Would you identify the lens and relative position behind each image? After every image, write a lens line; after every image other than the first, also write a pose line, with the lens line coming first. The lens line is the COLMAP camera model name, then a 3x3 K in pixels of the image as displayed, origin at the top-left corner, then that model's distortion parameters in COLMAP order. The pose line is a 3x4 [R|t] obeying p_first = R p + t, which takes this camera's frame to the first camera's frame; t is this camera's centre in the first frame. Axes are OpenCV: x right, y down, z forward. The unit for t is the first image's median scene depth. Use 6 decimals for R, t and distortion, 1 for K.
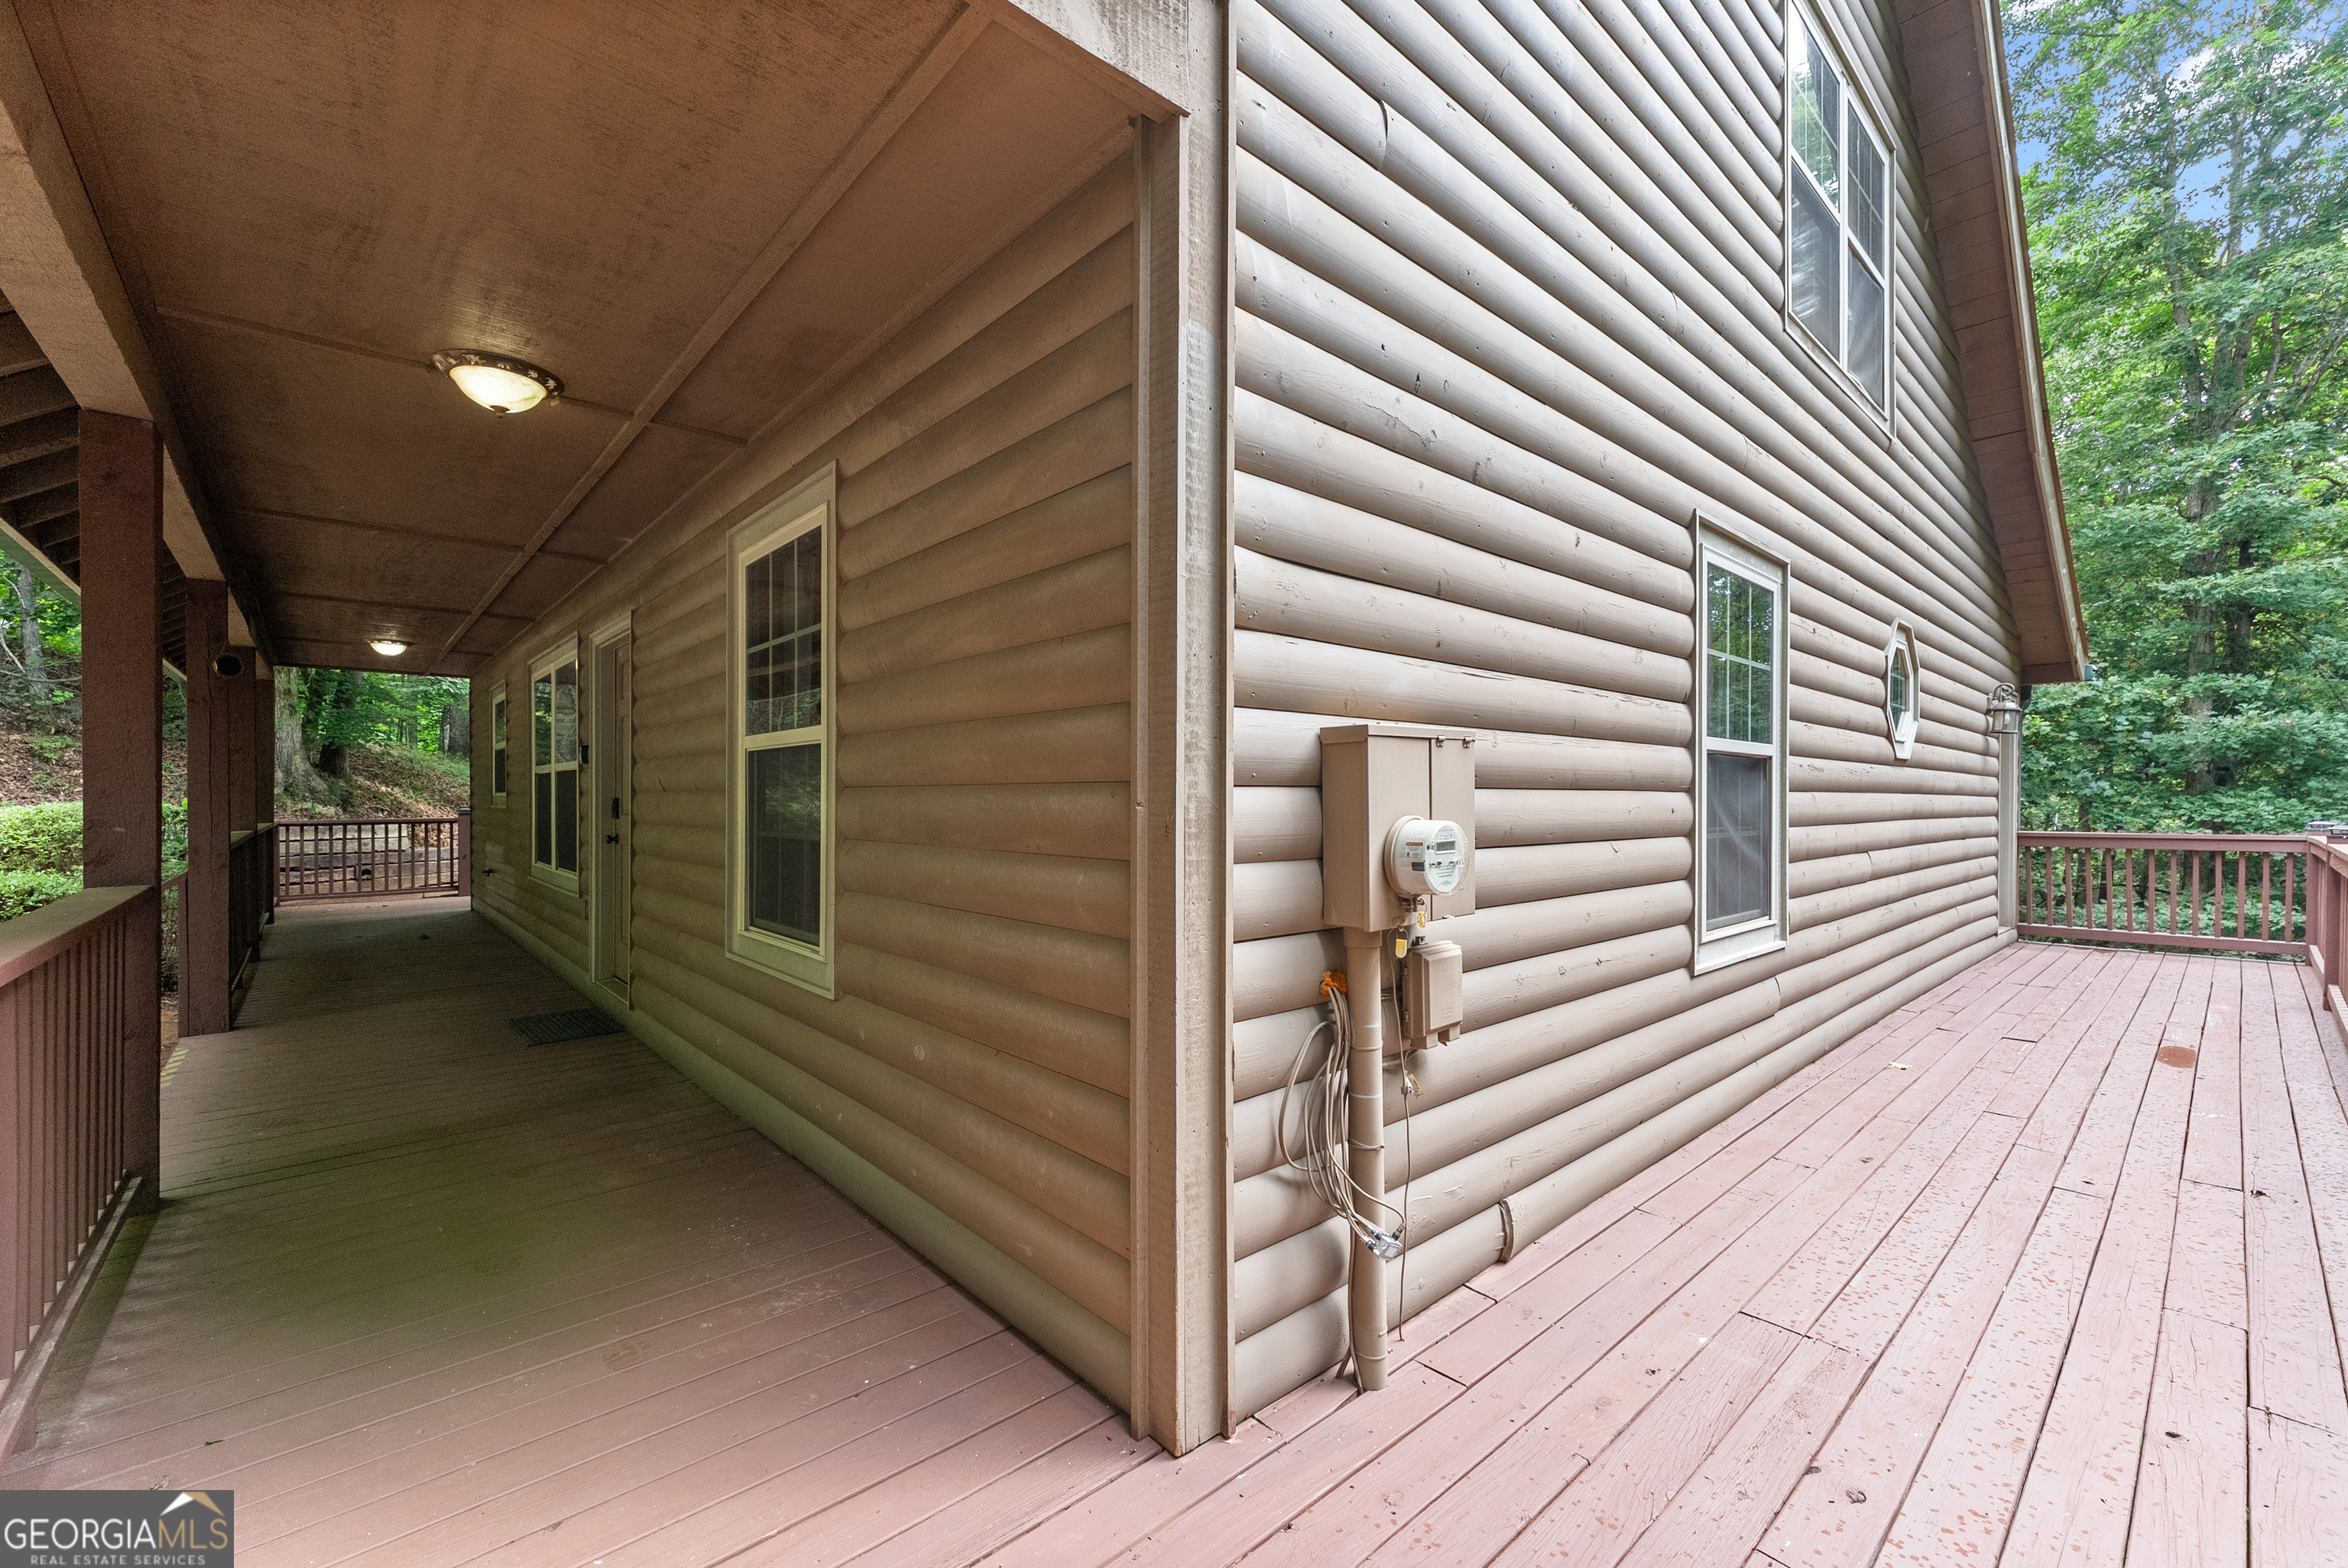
lens RADIAL K [[948.6, 0, 1176.4], [0, 948.6, 806.1], [0, 0, 1]] dist [-0.001741, -0.000365]
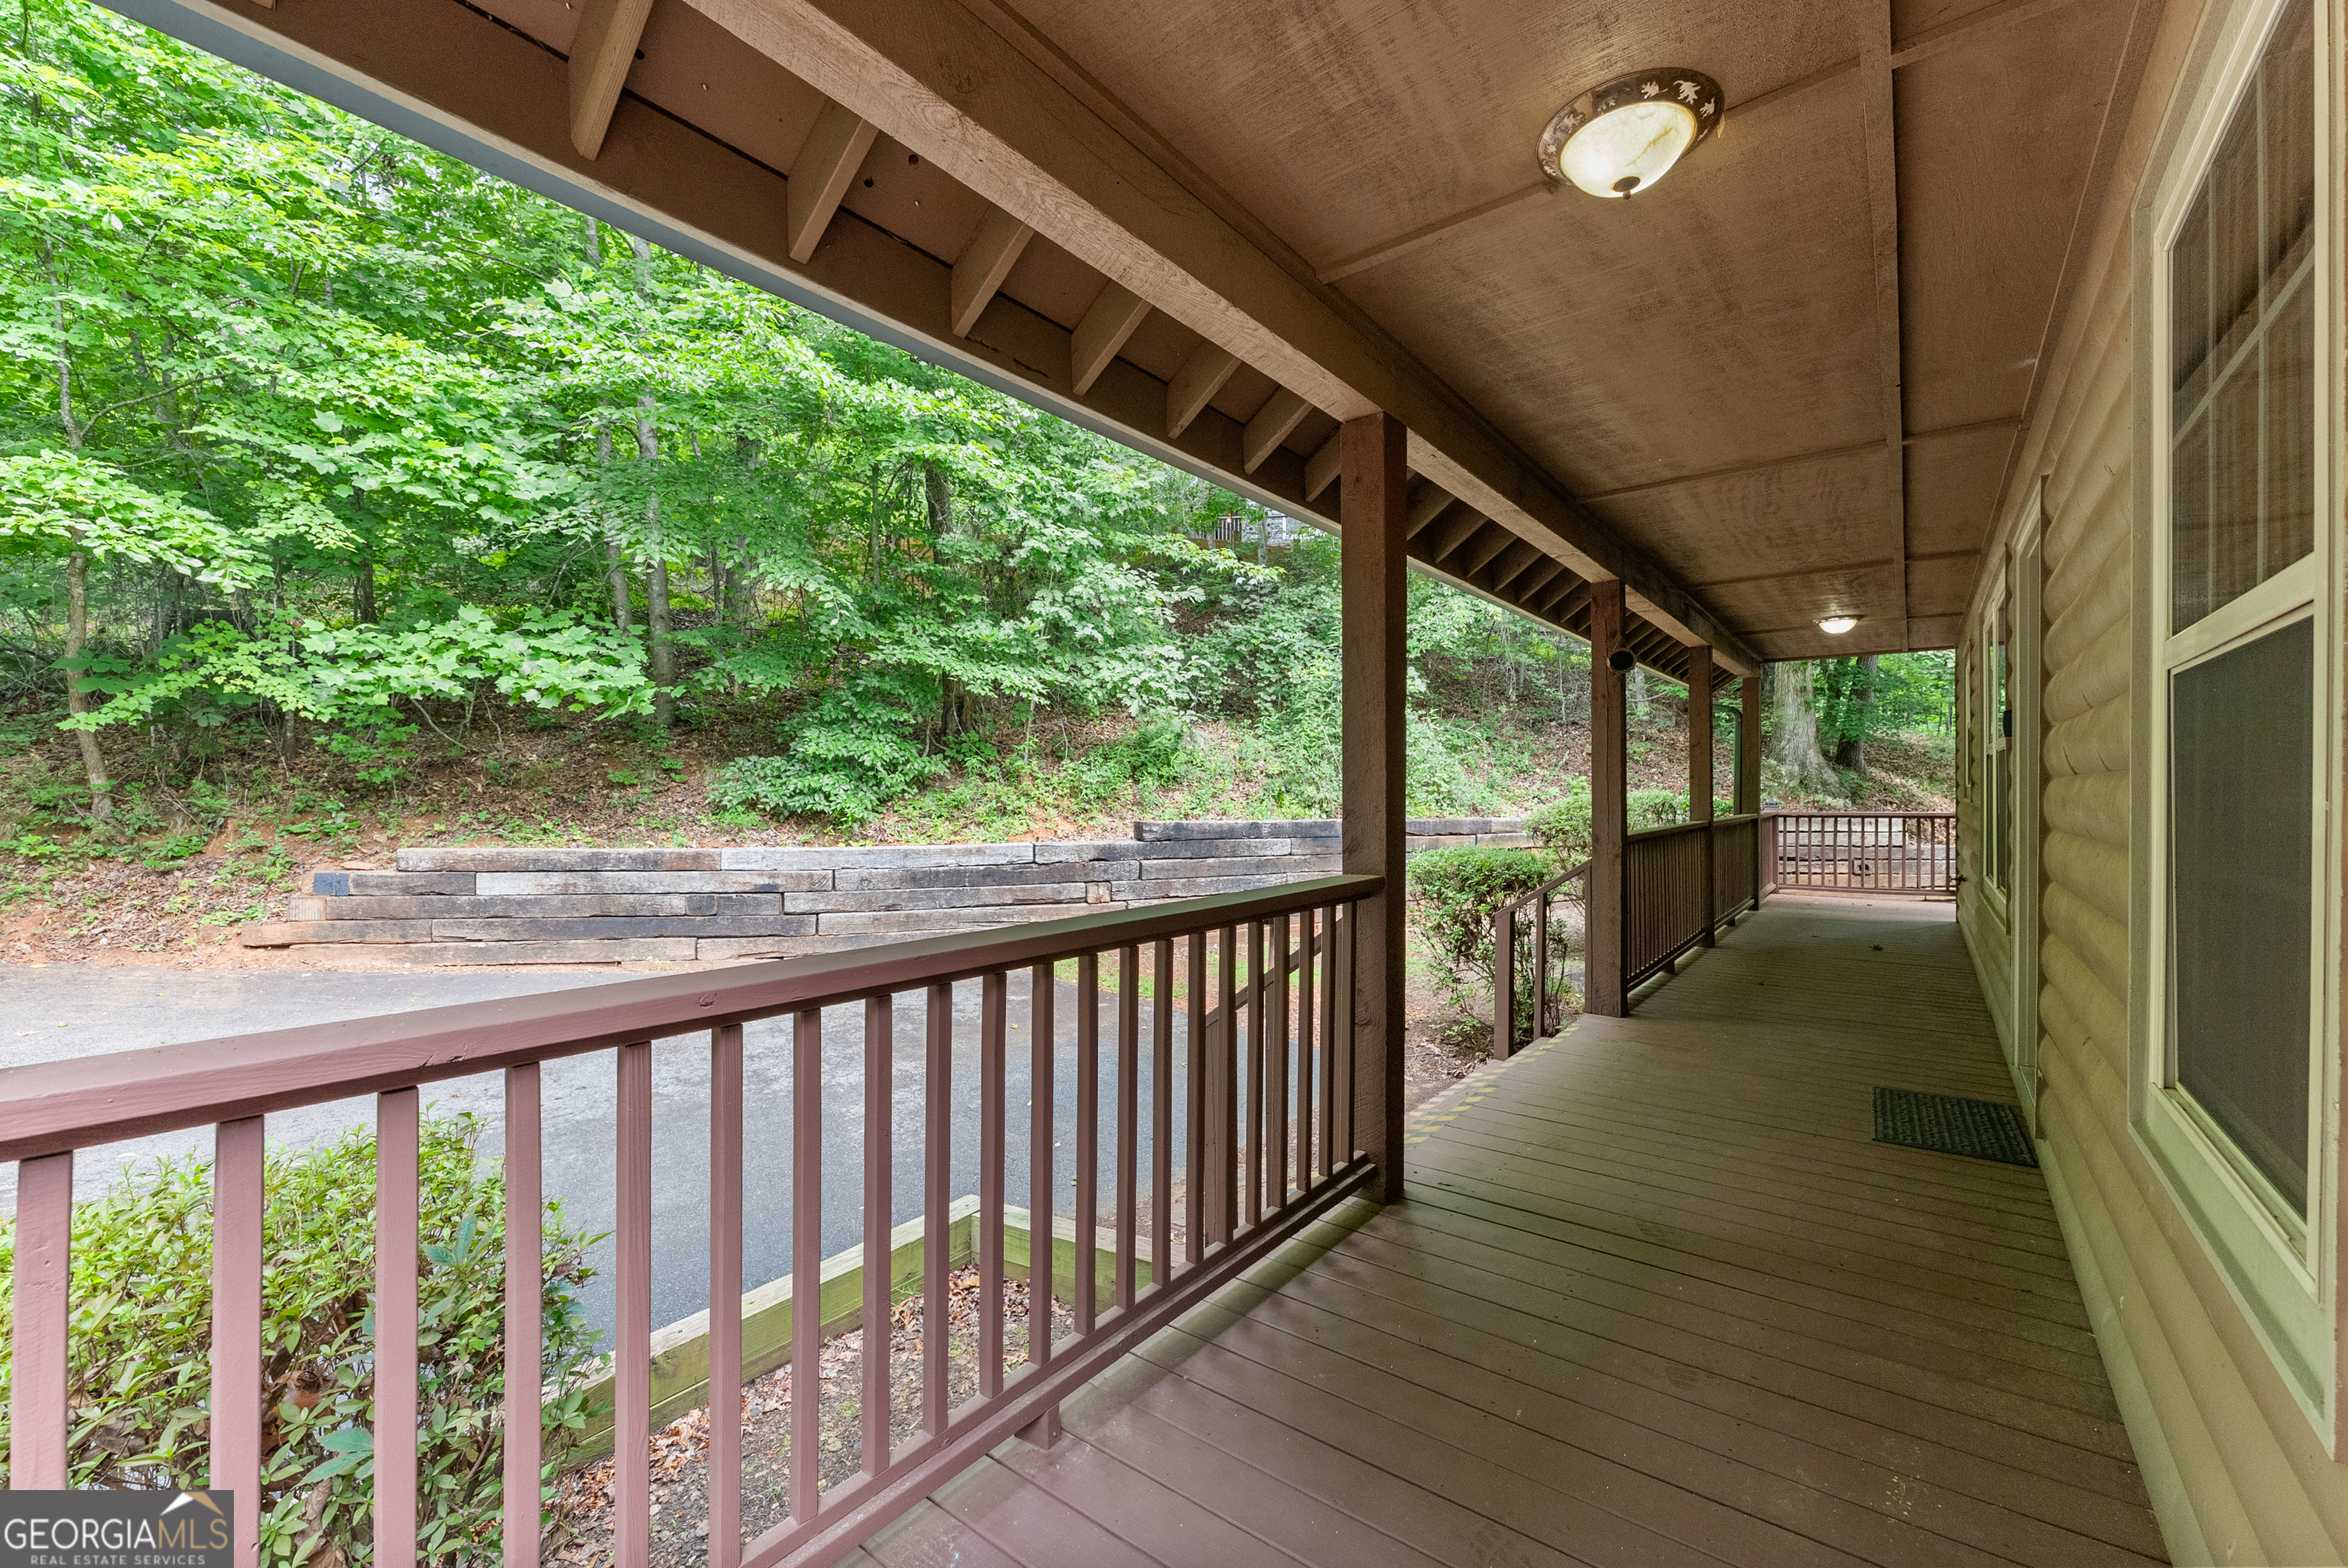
lens RADIAL K [[948.6, 0, 1157.3], [0, 948.6, 791.1], [0, 0, 1]] dist [-0.001741, -0.000365]
pose [[0.171862, -0.001979, -0.985119, -0.030771], [-0.006035, 0.999977, -0.003062, -0.000267], [0.985103, 0.006471, 0.171846, 0.134208]]
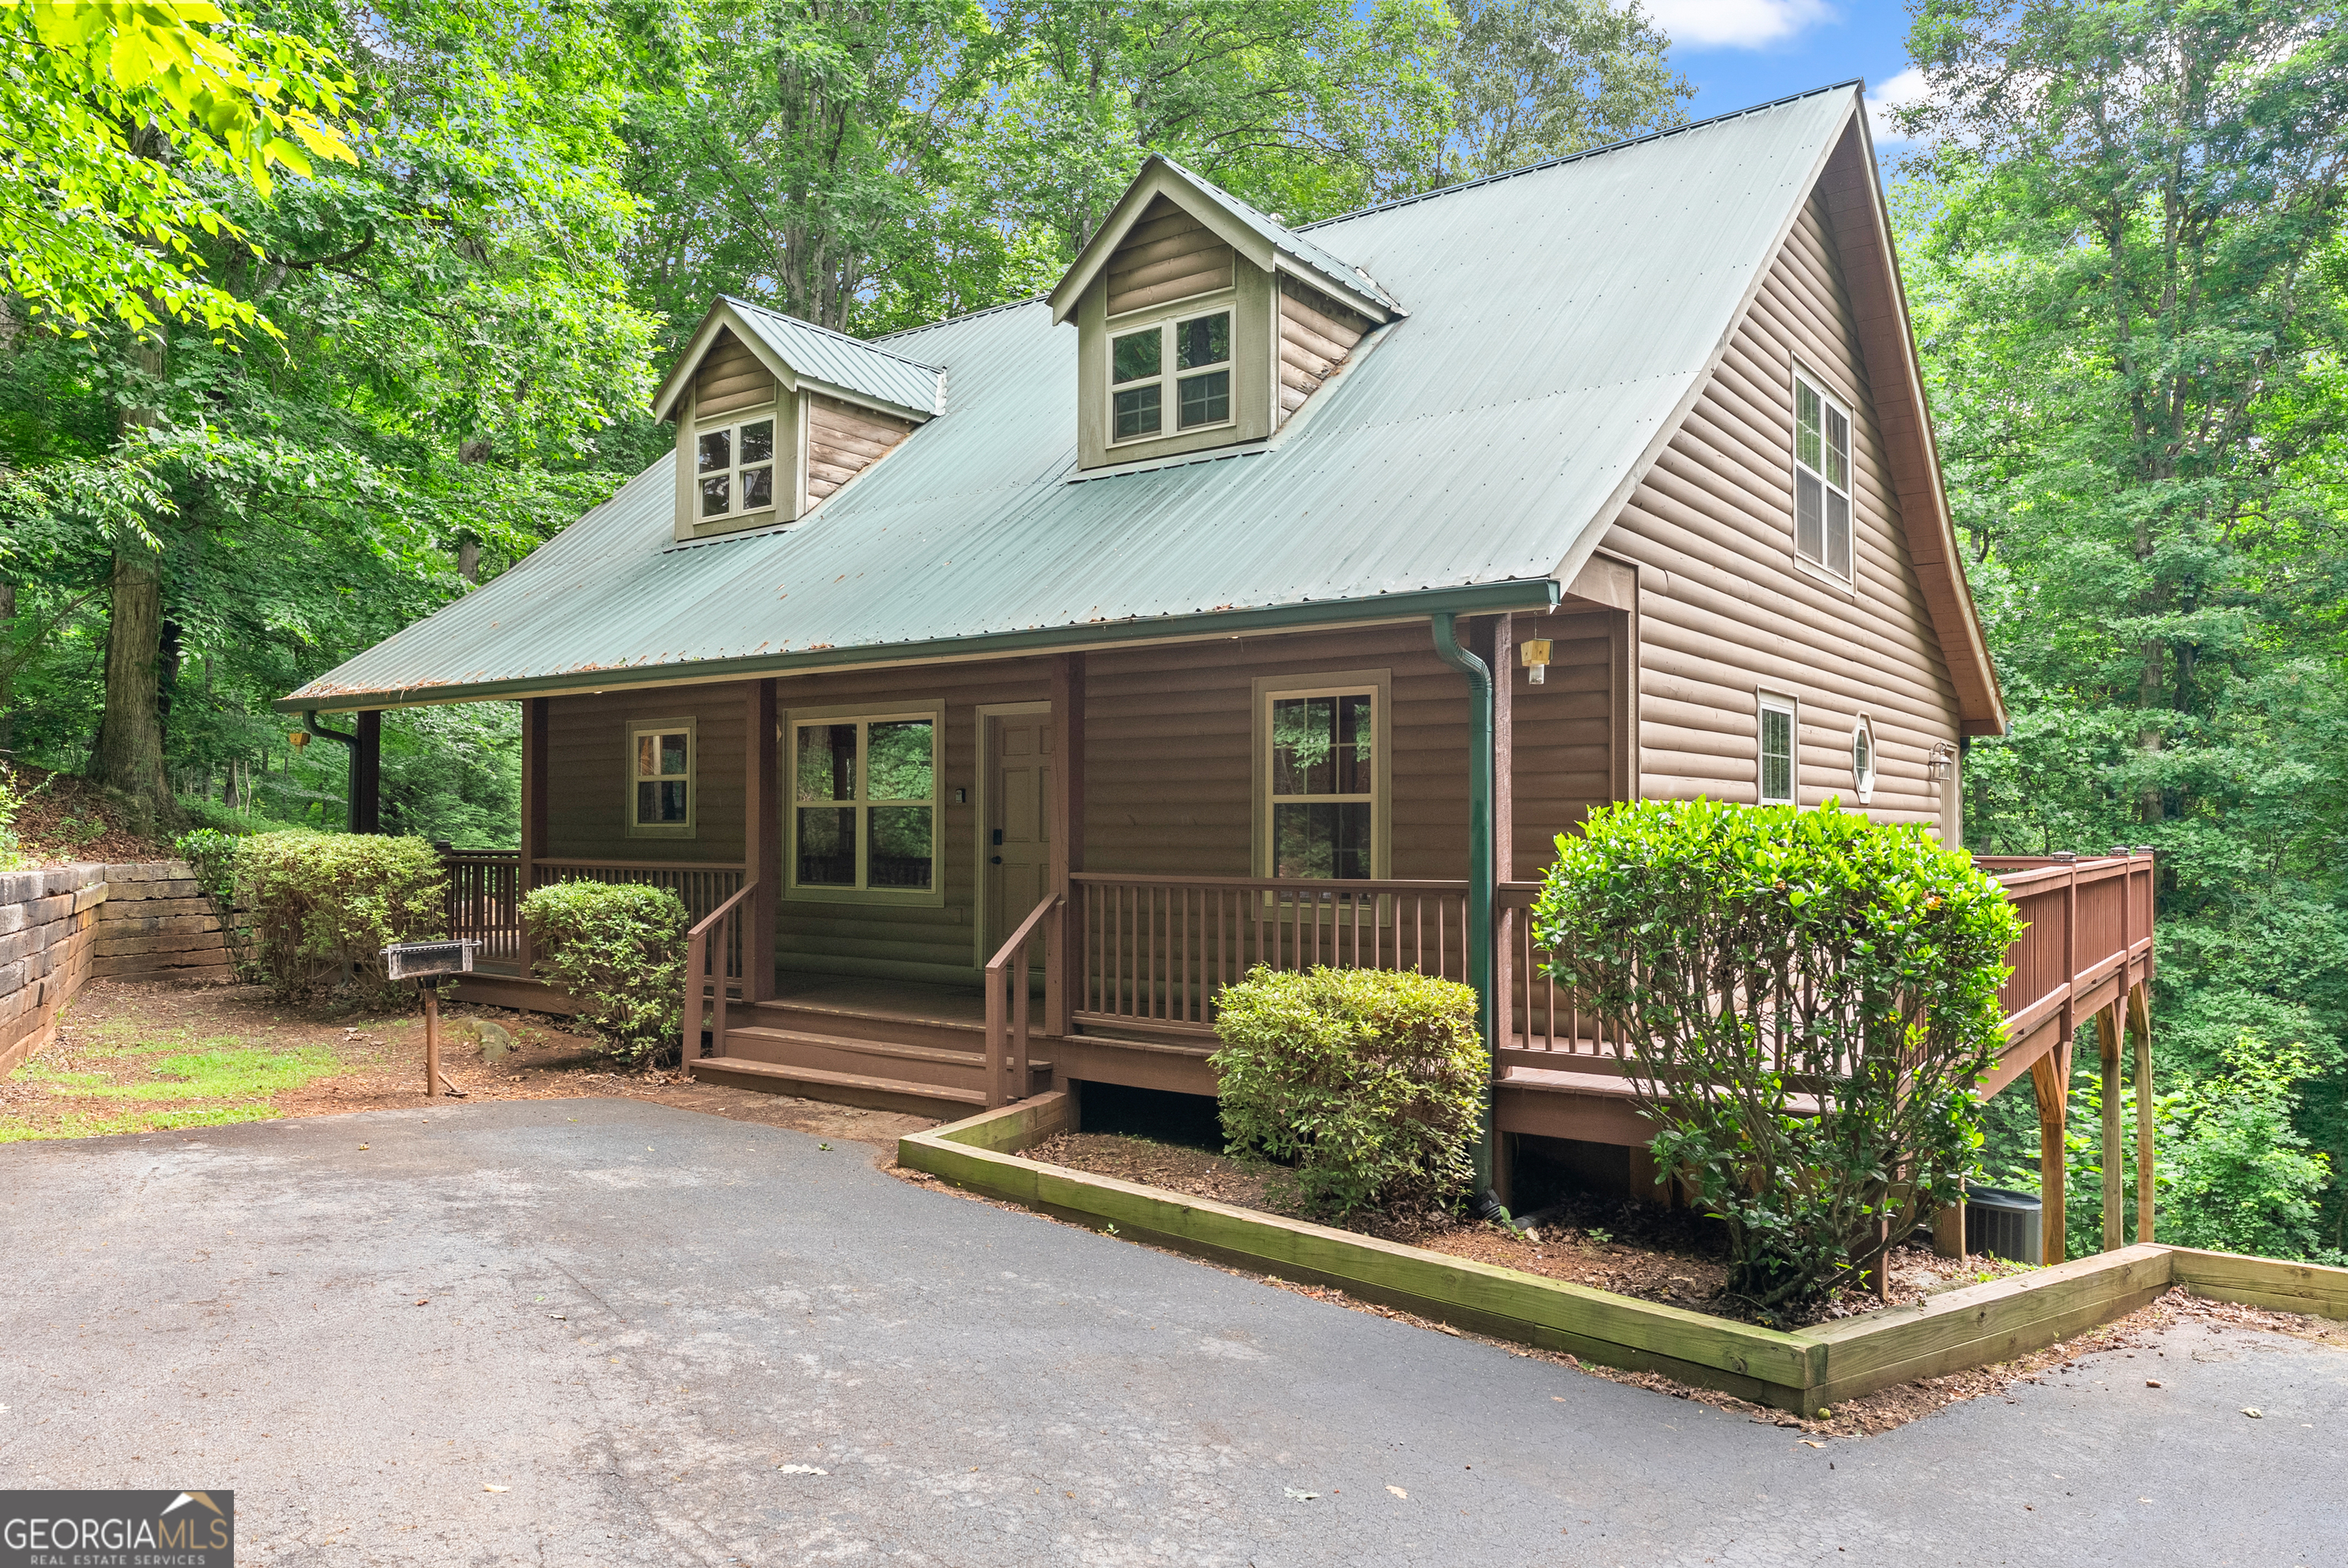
lens RADIAL K [[1568.5, 0, 1183.5], [0, 1568.5, 788.6], [0, 0, 1]] dist [-0.000332, 0.000424]
pose [[0.977568, 0.005811, 0.210542, -0.328601], [0.001086, 0.999467, -0.032626, 0.002795], [-0.210619, 0.032123, 0.977040, -0.486152]]
